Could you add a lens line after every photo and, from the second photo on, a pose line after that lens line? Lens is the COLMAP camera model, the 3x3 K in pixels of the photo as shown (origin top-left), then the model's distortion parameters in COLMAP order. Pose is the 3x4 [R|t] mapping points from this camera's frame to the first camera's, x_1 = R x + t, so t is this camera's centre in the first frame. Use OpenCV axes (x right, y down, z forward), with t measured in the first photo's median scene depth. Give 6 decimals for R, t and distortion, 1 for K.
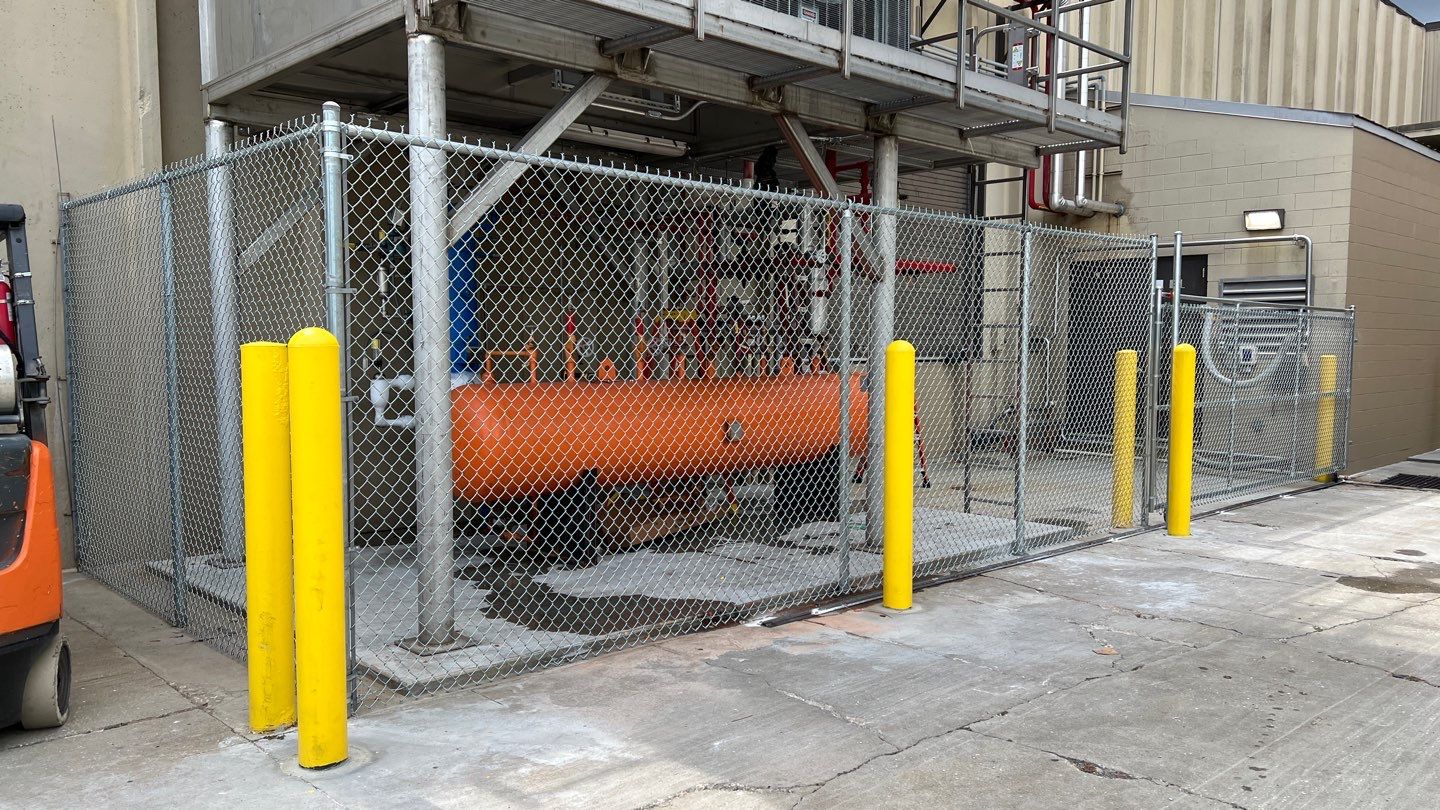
lens RADIAL K [[1087.4, 0, 728.0], [0, 1087.4, 414.1], [0, 0, 1]] dist [0.038963, -0.052773]
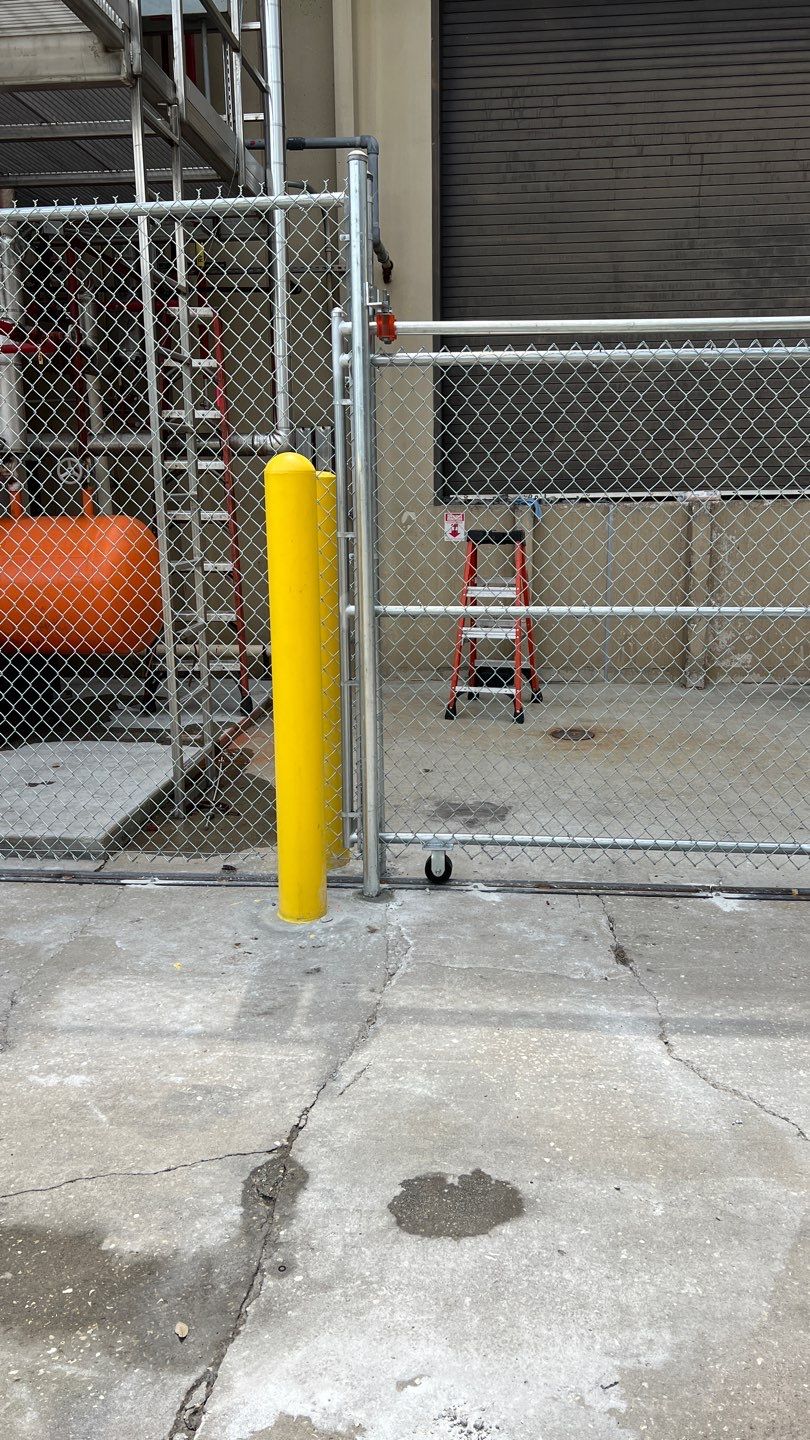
lens RADIAL K [[1087.4, 0, 400.3], [0, 1087.4, 713.8], [0, 0, 1]] dist [0.038963, -0.052773]
pose [[0.645206, 0.142298, -0.750640, 0.761044], [-0.032879, 0.986763, 0.158799, -0.036542], [0.763301, -0.077778, 0.641344, 0.780645]]
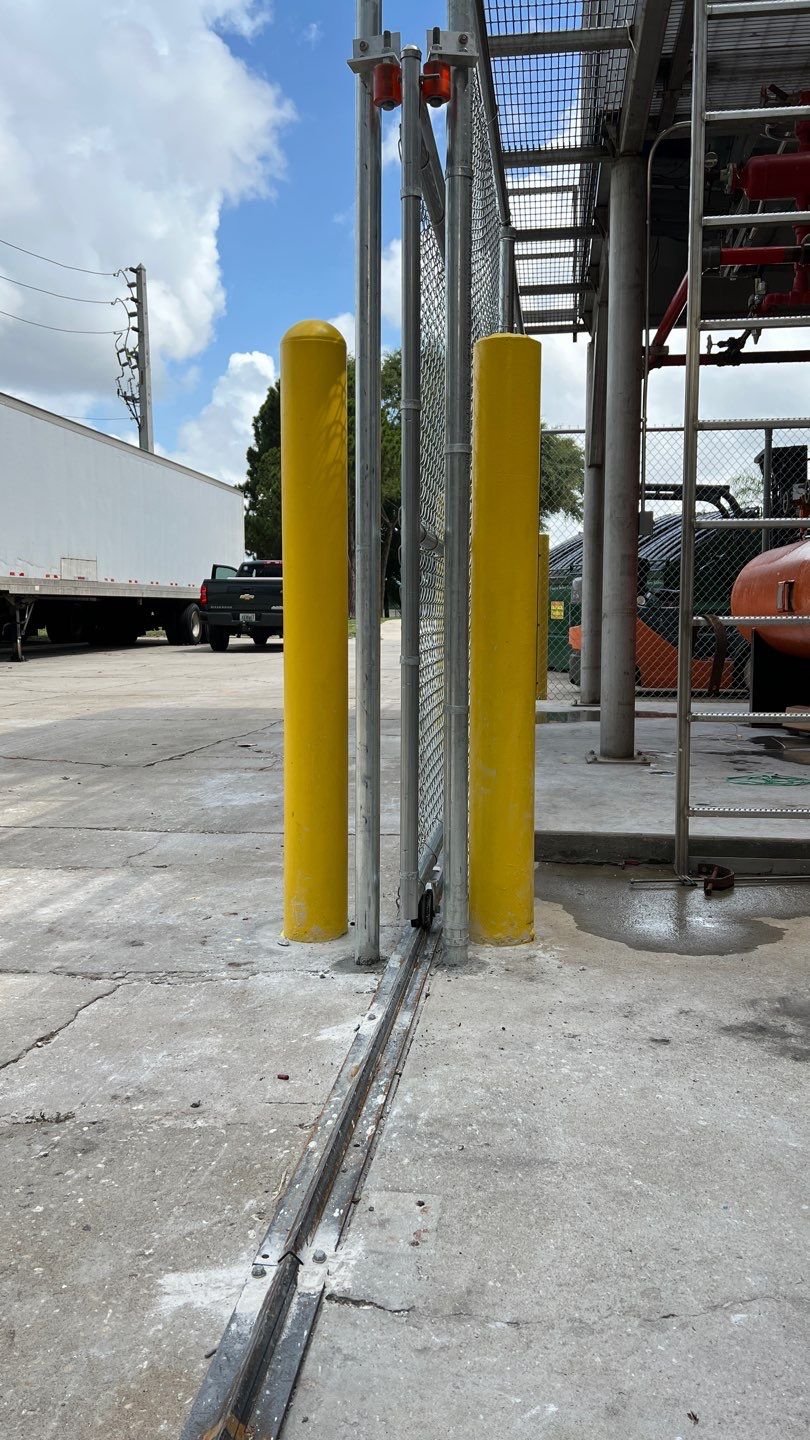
lens RADIAL K [[1087.4, 0, 418.2], [0, 1087.4, 717.4], [0, 0, 1]] dist [0.038963, -0.052773]
pose [[-0.779271, 0.049179, -0.624754, 0.588520], [-0.052659, 0.988252, 0.143475, 0.001649], [0.624471, 0.144705, -0.767526, 1.311203]]
